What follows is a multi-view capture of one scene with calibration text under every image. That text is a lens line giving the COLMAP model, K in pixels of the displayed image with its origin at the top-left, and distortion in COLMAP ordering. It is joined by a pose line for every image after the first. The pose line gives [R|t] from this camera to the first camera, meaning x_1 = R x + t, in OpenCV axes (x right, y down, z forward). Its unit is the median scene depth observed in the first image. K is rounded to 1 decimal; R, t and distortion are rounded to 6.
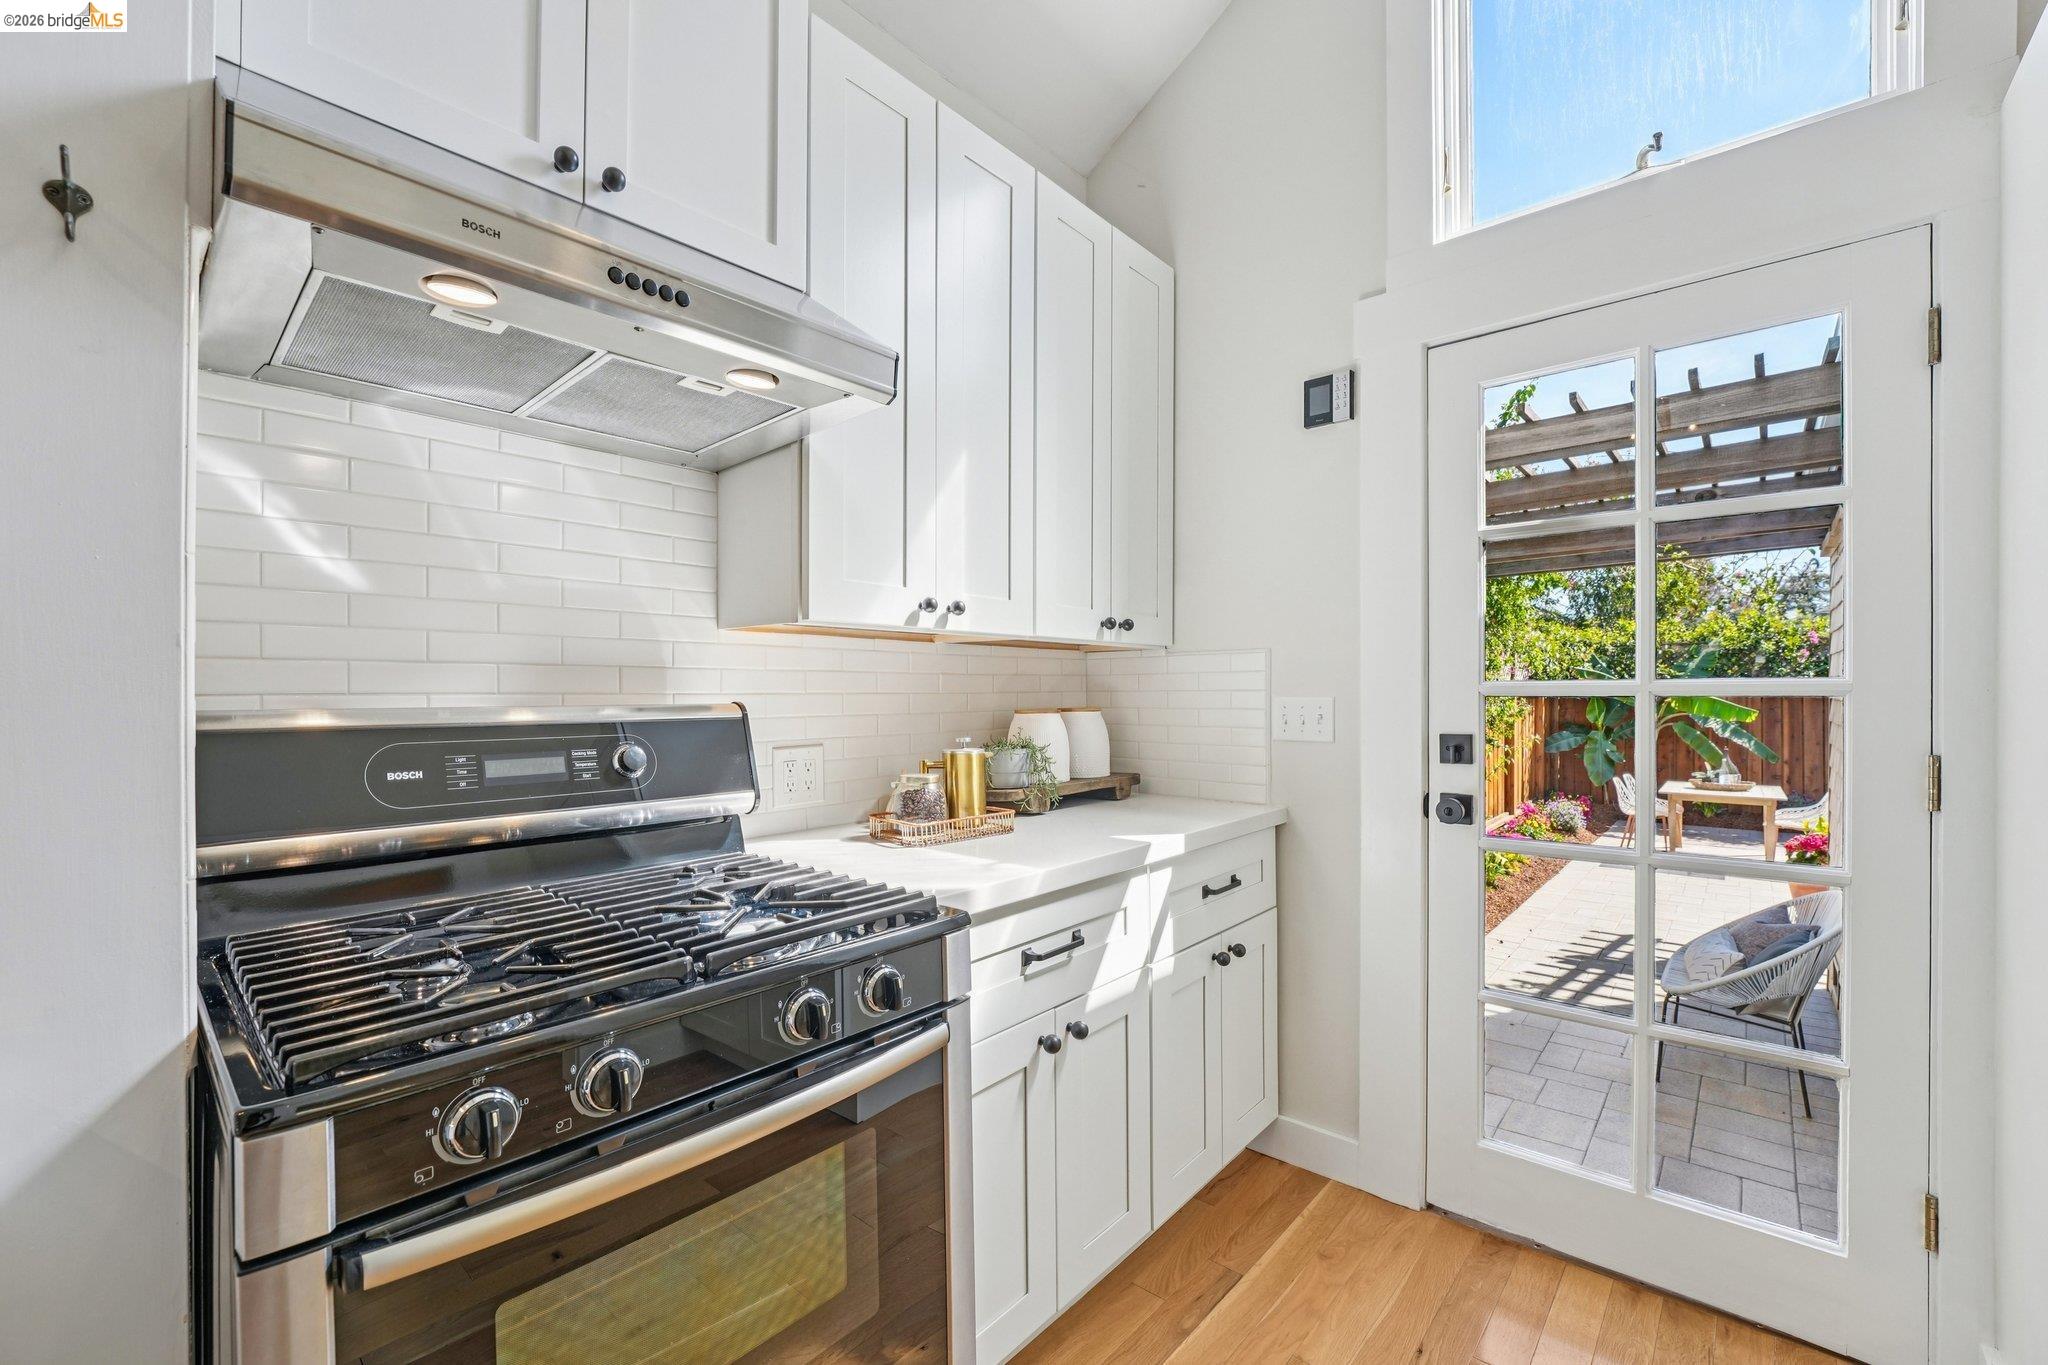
lens RADIAL K [[830.1, 0, 1023.8], [0, 830.1, 690.2], [0, 0, 1]] dist [-0.026280, 0.001443]
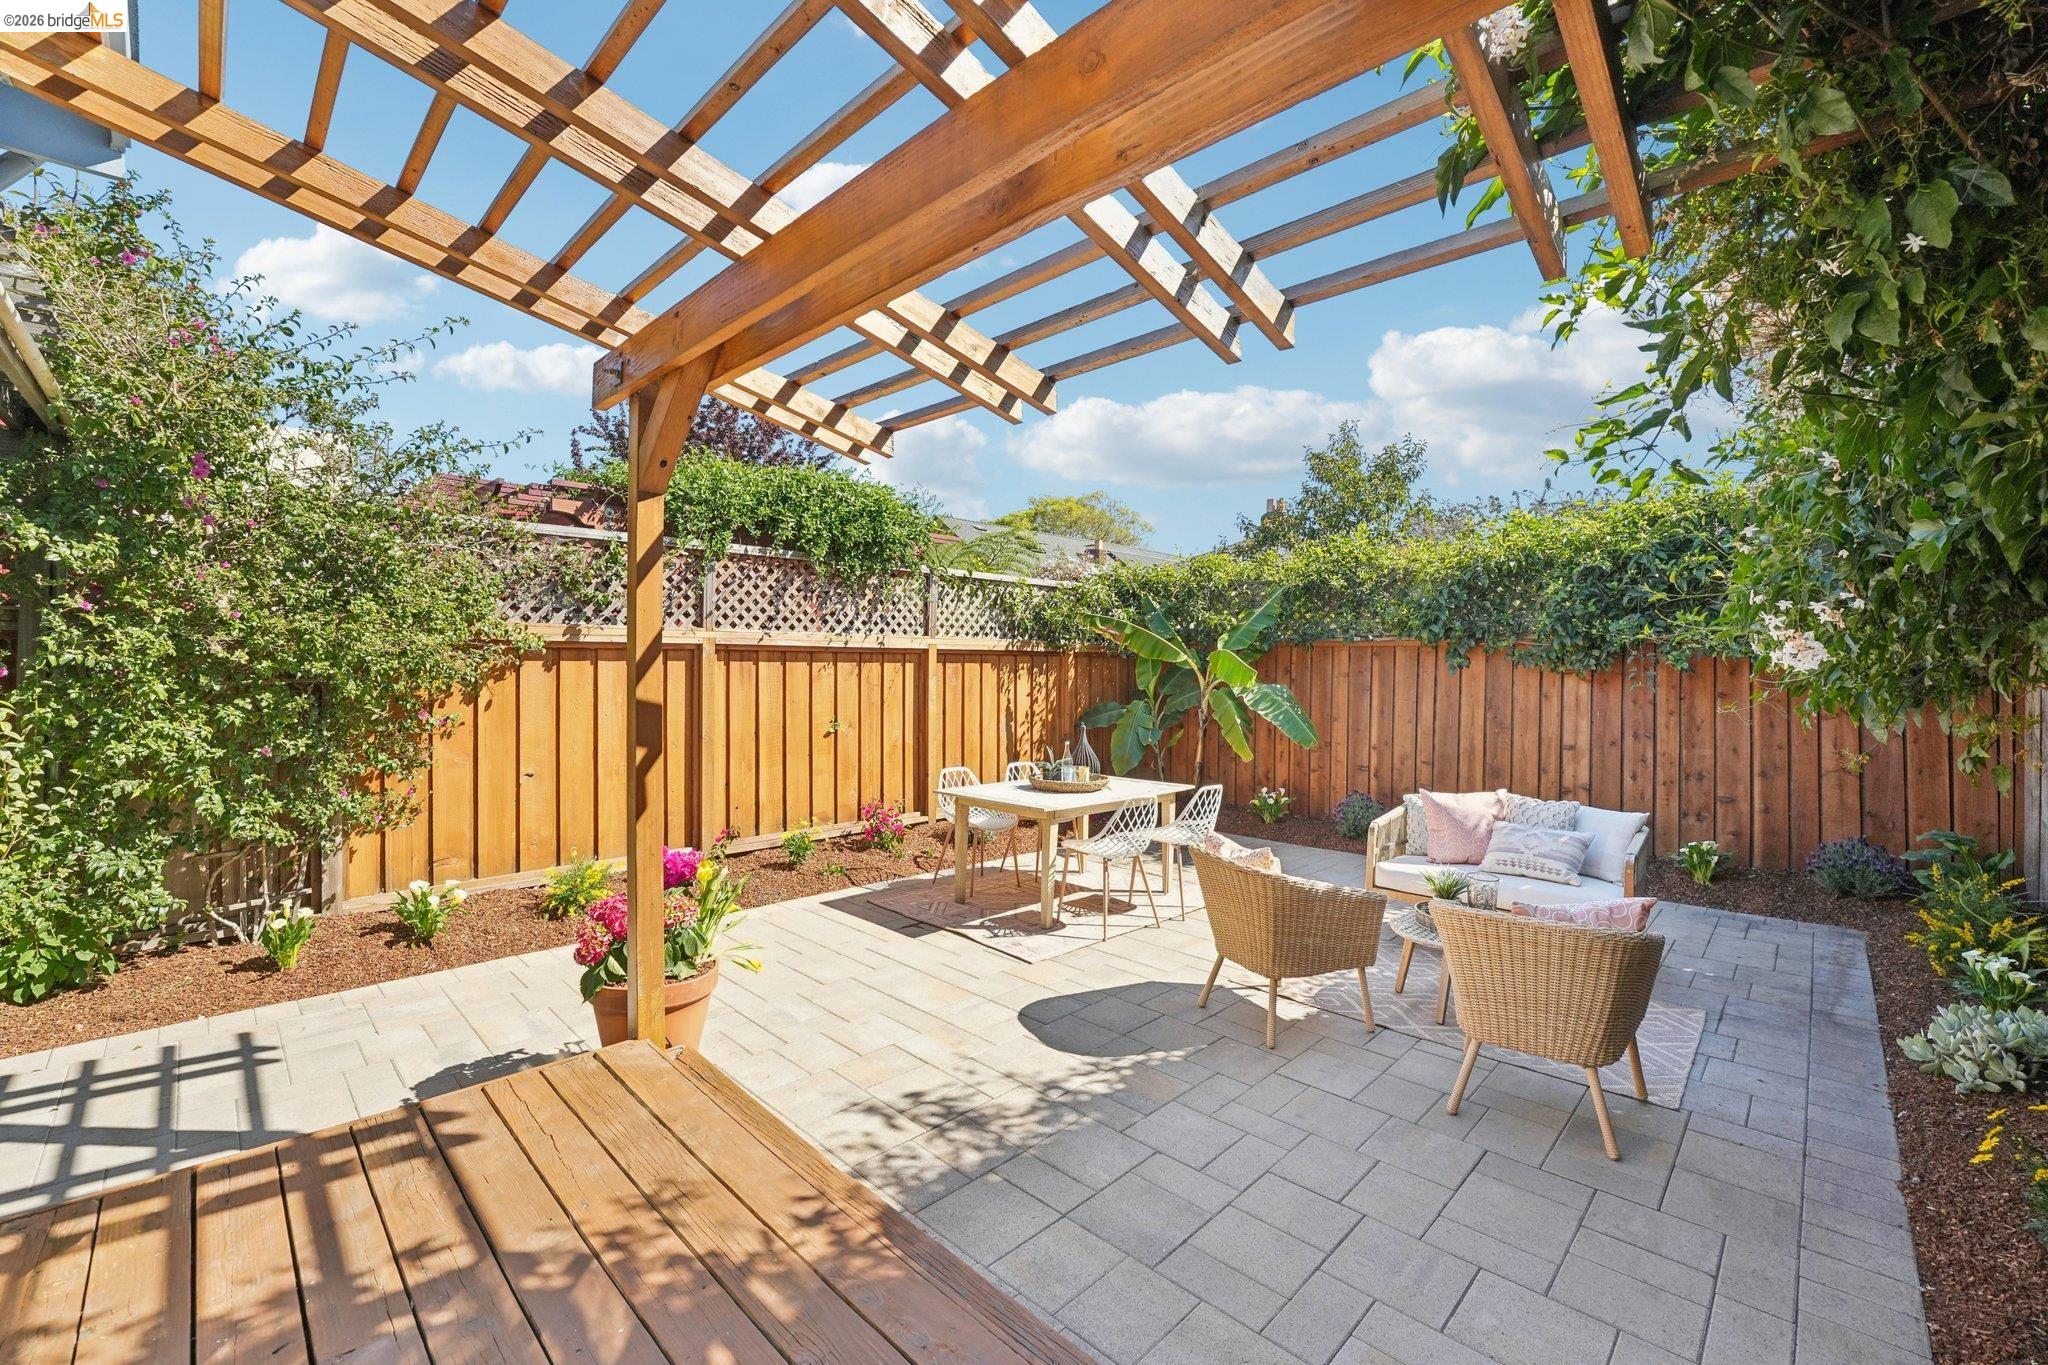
lens RADIAL K [[830.1, 0, 1019.9], [0, 830.1, 669.3], [0, 0, 1]] dist [-0.026280, 0.001443]
pose [[0.998941, 0.007295, -0.045428, 3.914540], [-0.007000, 0.999953, 0.006659, 0.104384], [0.045474, -0.006334, 0.998945, 1.565076]]
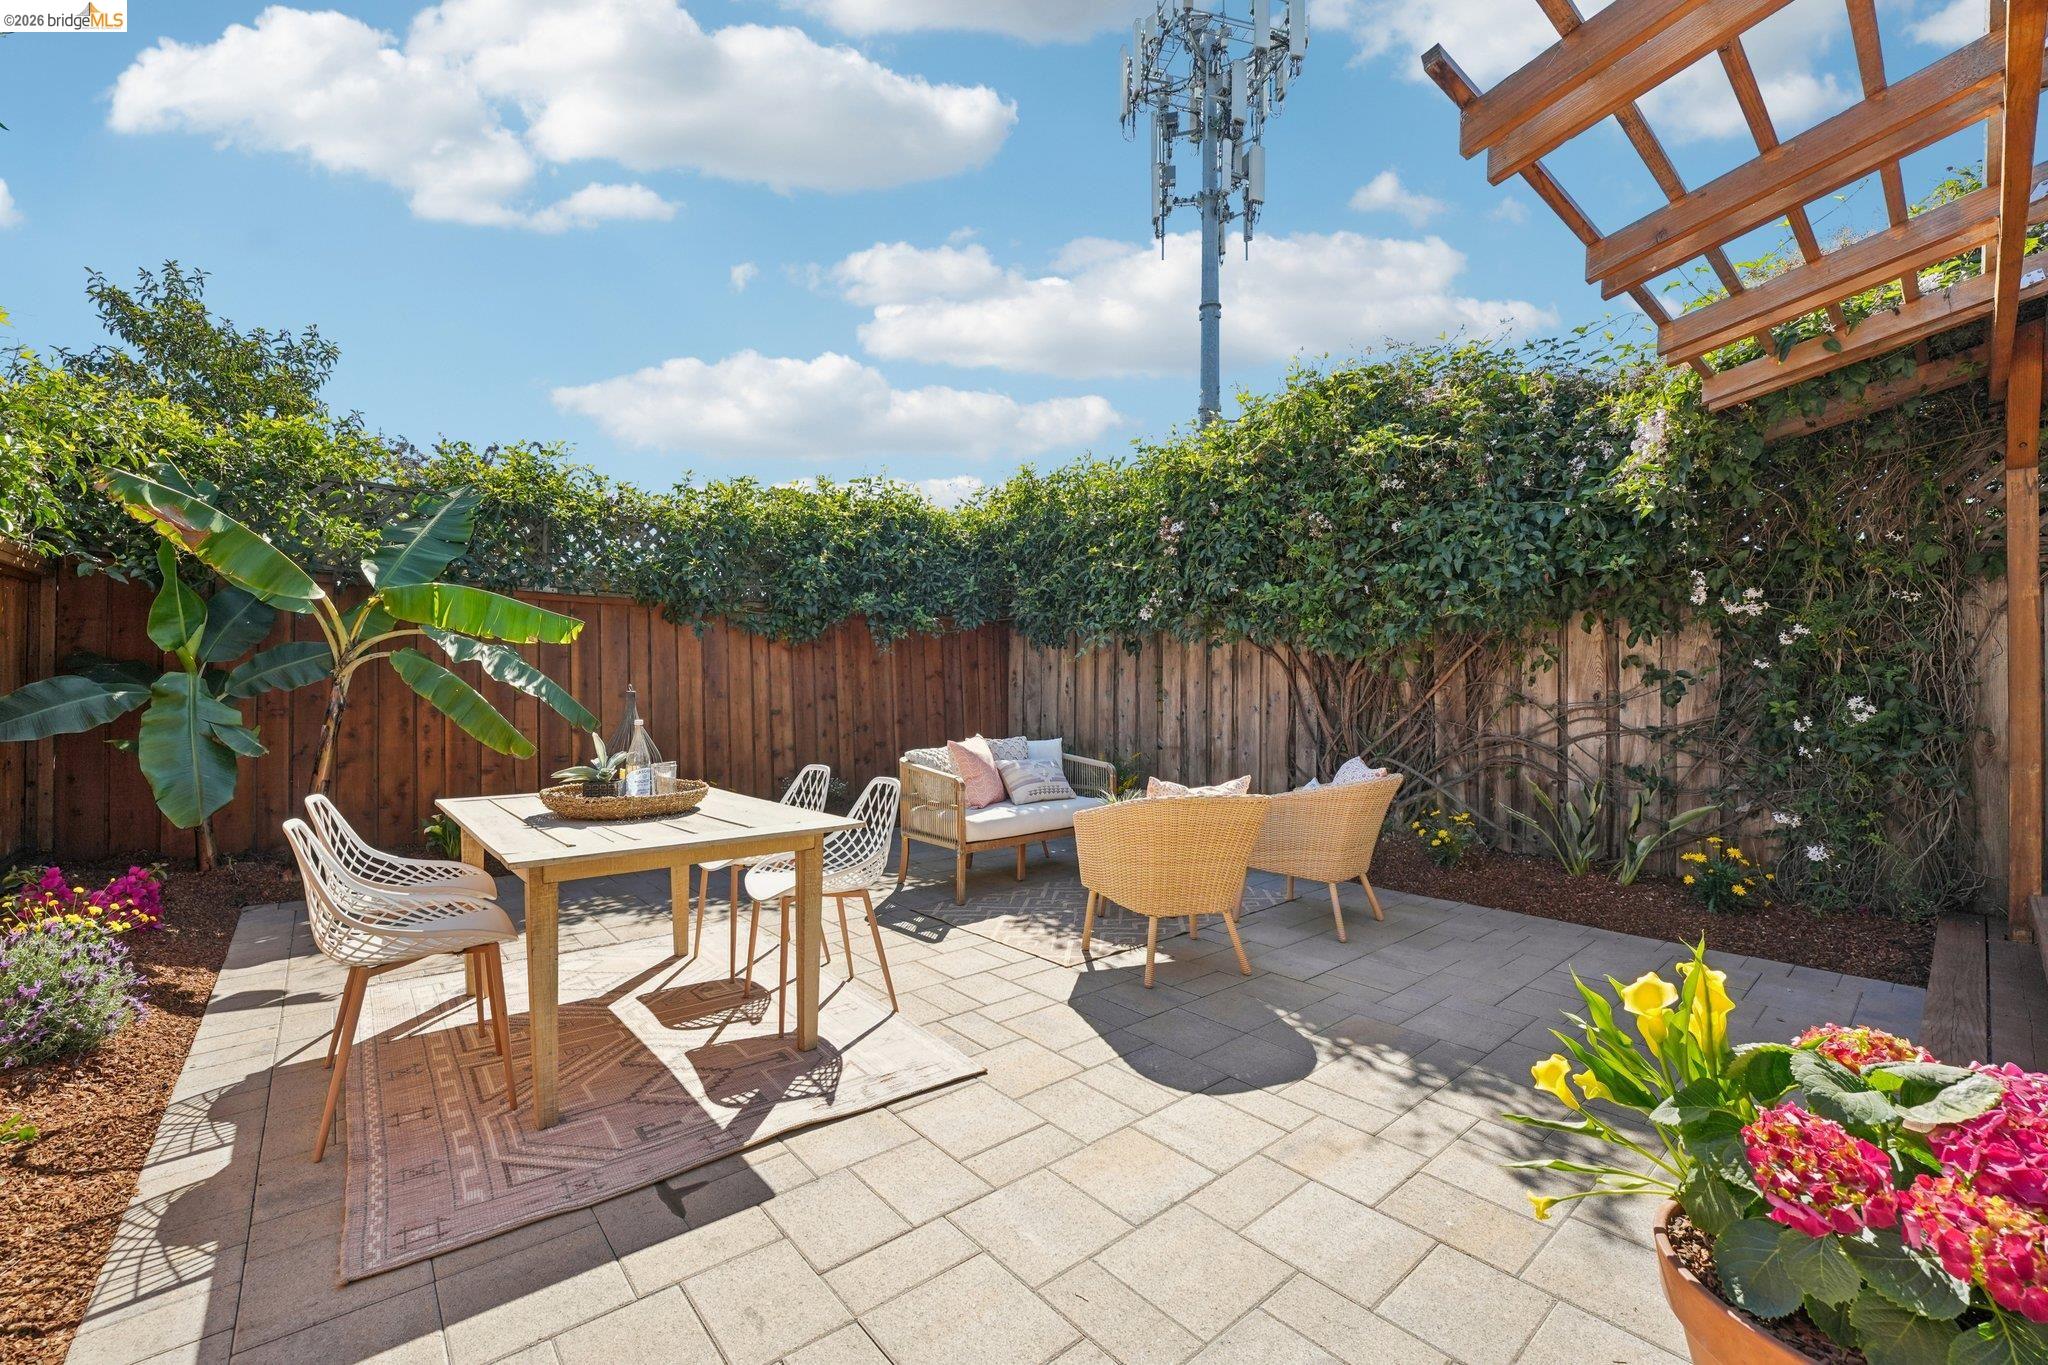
lens RADIAL K [[830.1, 0, 1014.7], [0, 830.1, 681.1], [0, 0, 1]] dist [-0.026280, 0.001443]
pose [[0.143561, 0.003820, 0.989634, 2.499368], [-0.013454, 0.999908, -0.001908, 0.307580], [-0.989550, -0.013041, 0.143600, 3.664020]]
